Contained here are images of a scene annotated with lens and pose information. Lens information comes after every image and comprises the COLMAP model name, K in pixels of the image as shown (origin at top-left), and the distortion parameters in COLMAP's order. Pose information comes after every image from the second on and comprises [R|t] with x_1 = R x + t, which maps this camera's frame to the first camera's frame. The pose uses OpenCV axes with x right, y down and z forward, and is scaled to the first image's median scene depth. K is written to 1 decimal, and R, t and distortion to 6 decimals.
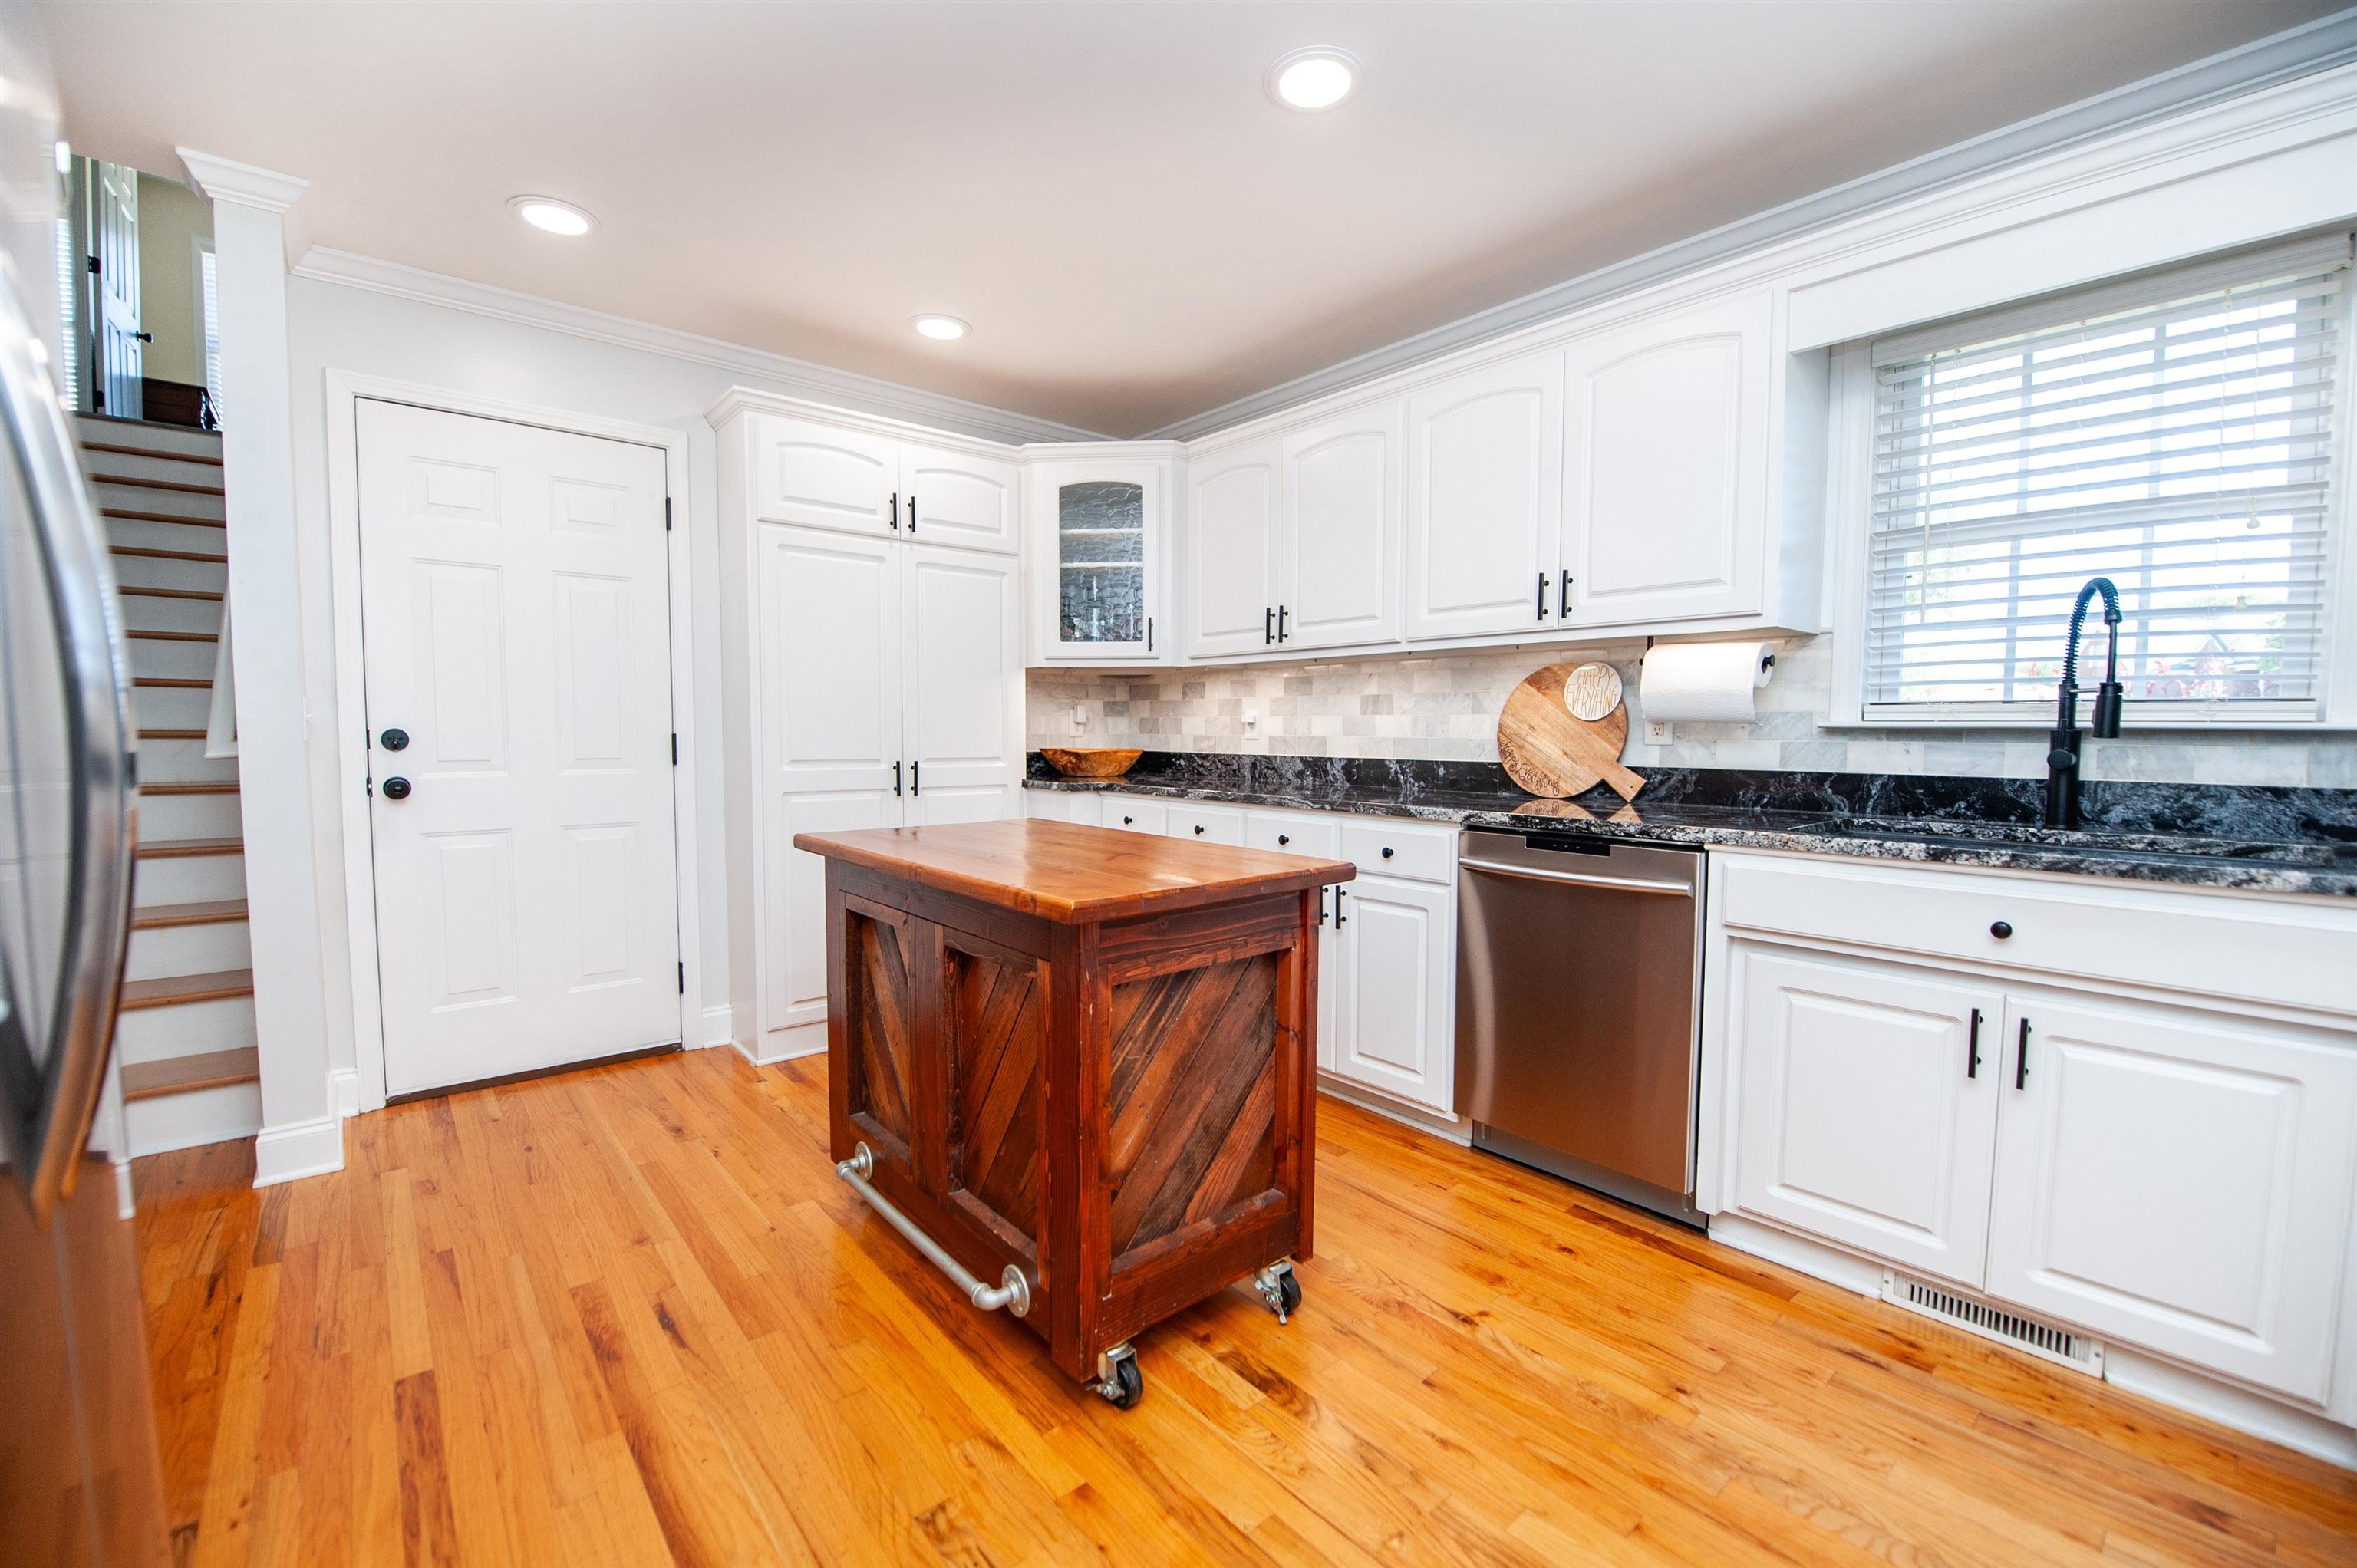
lens RADIAL K [[967.0, 0, 1178.4], [0, 967.0, 775.9], [0, 0, 1]] dist [-0.010441, -0.004488]
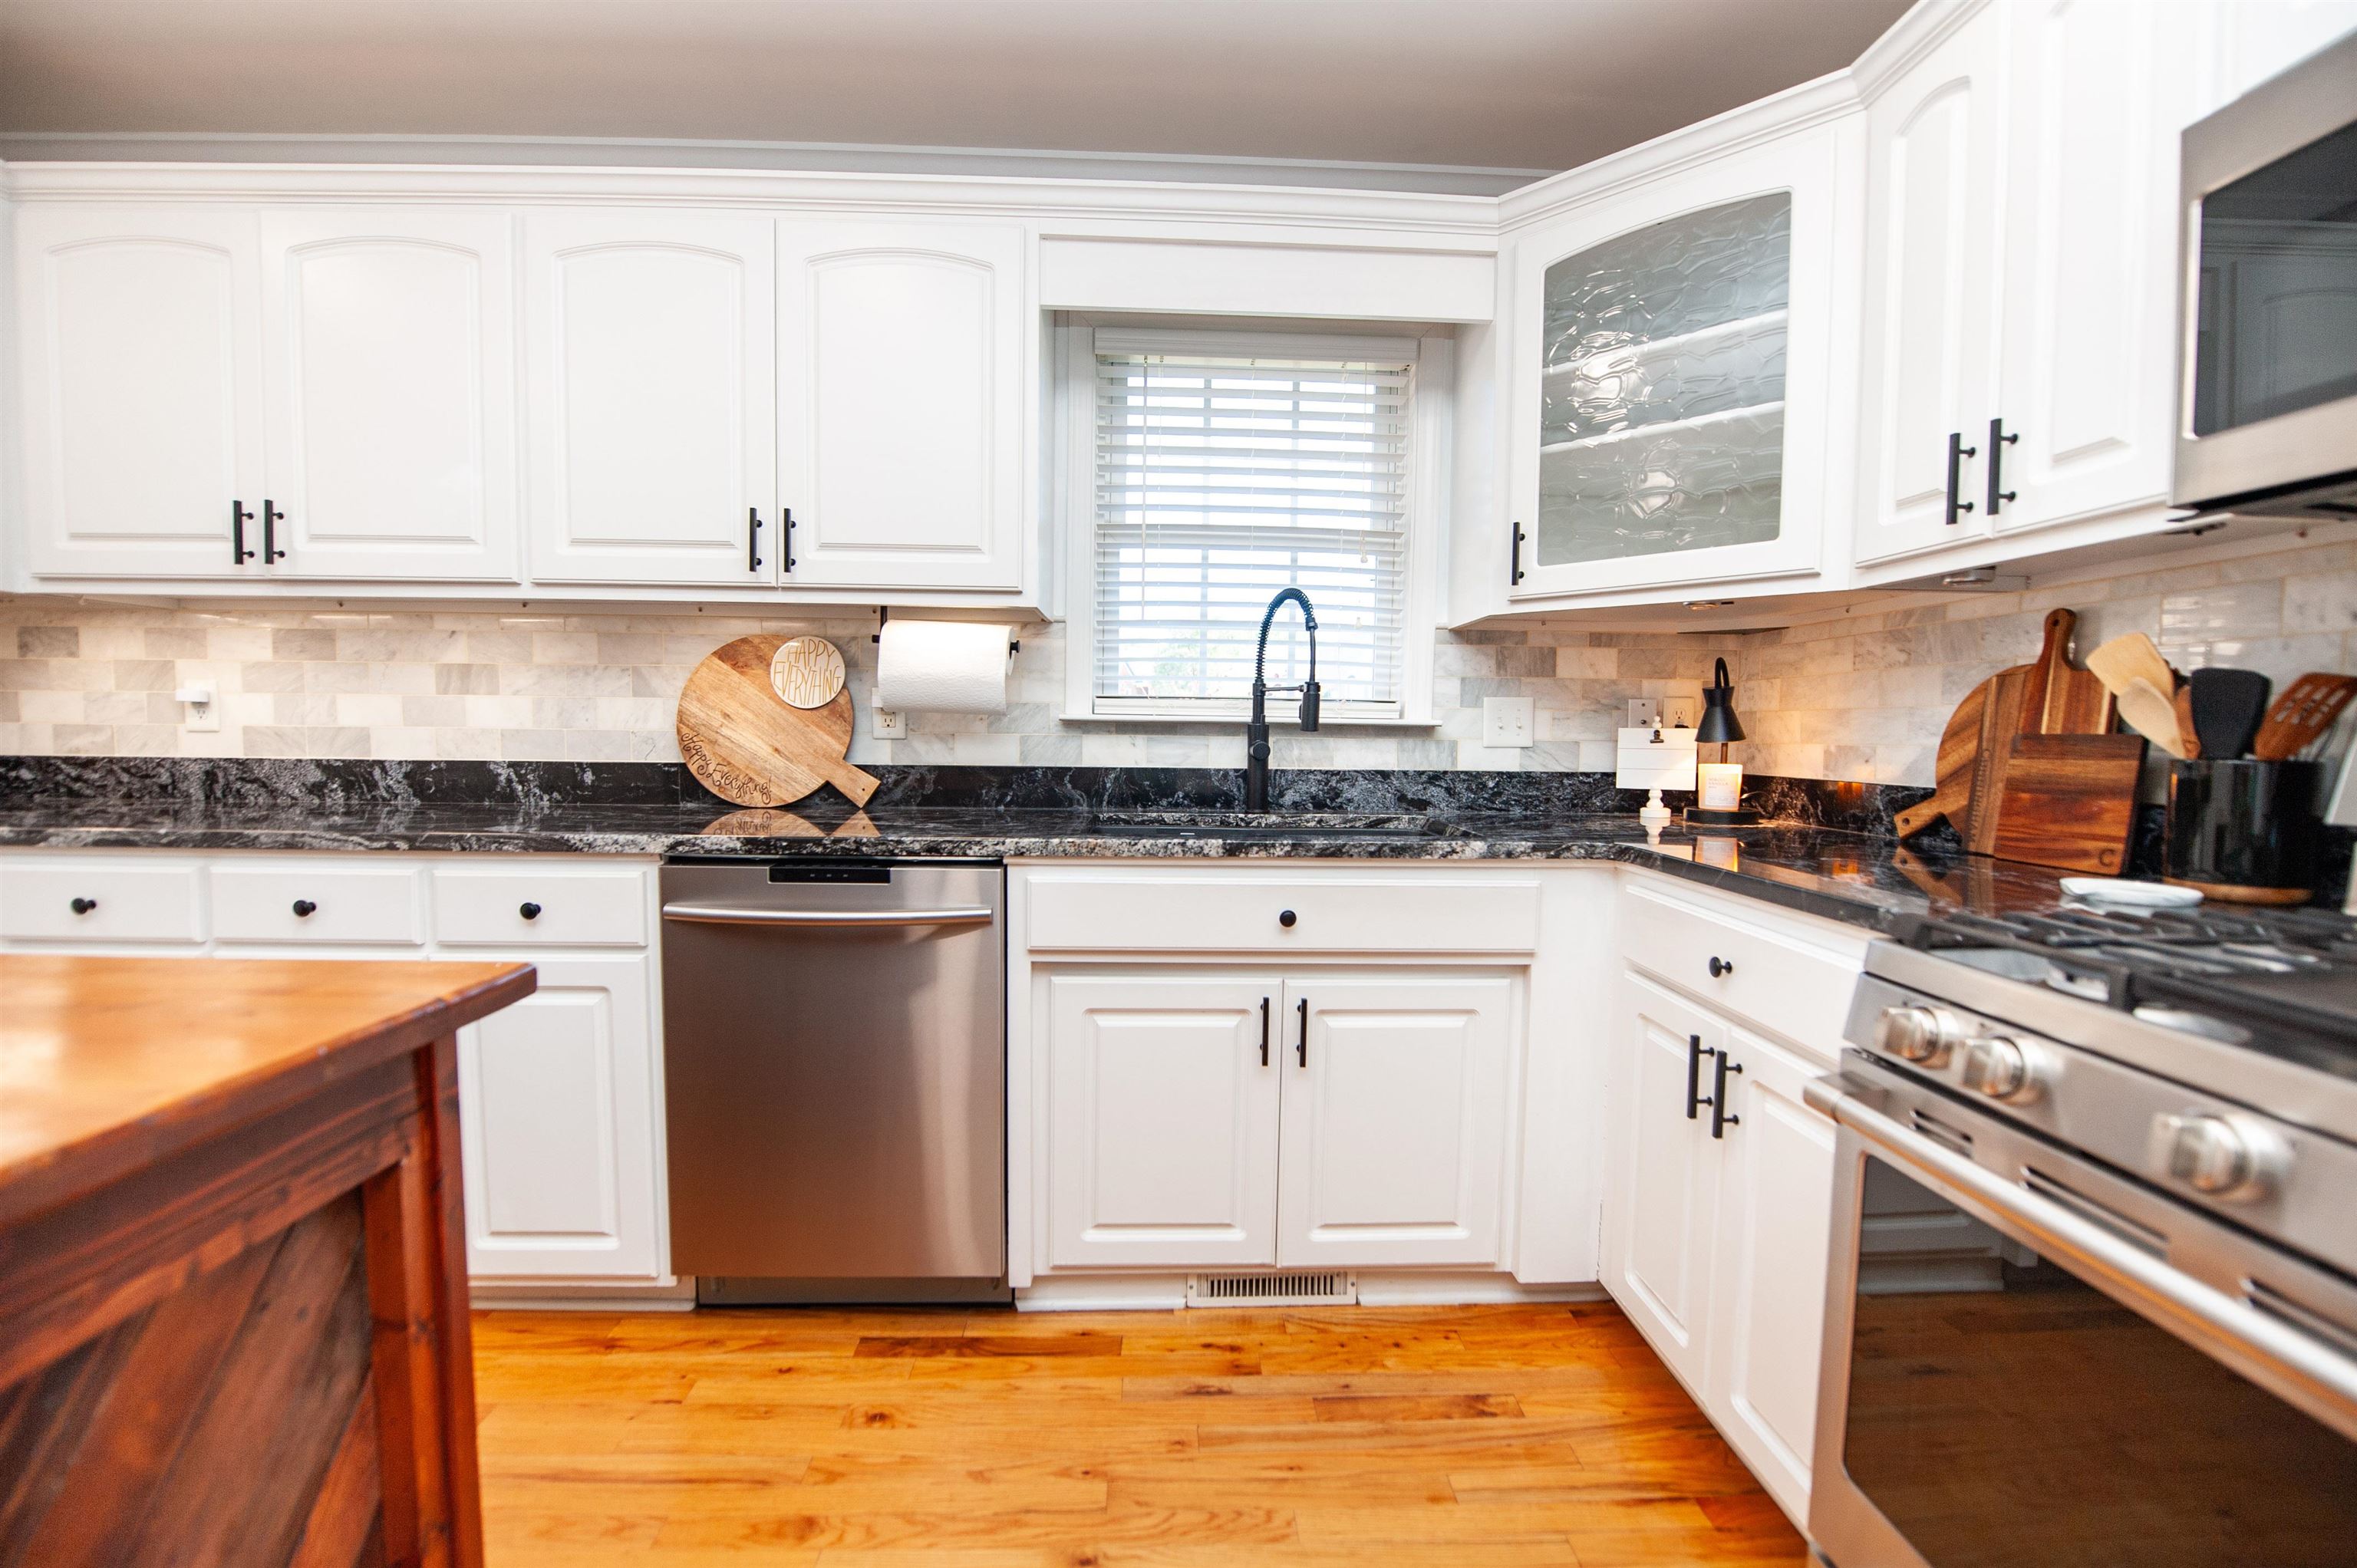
lens RADIAL K [[950.1, 0, 1185.6], [0, 950.1, 789.1], [0, 0, 1]] dist [-0.013401, -0.004593]
pose [[0.616937, -0.044101, 0.785776, -0.000909], [0.027197, 0.999027, 0.034716, -0.011064], [-0.786543, -0.000047, 0.617536, 0.318001]]
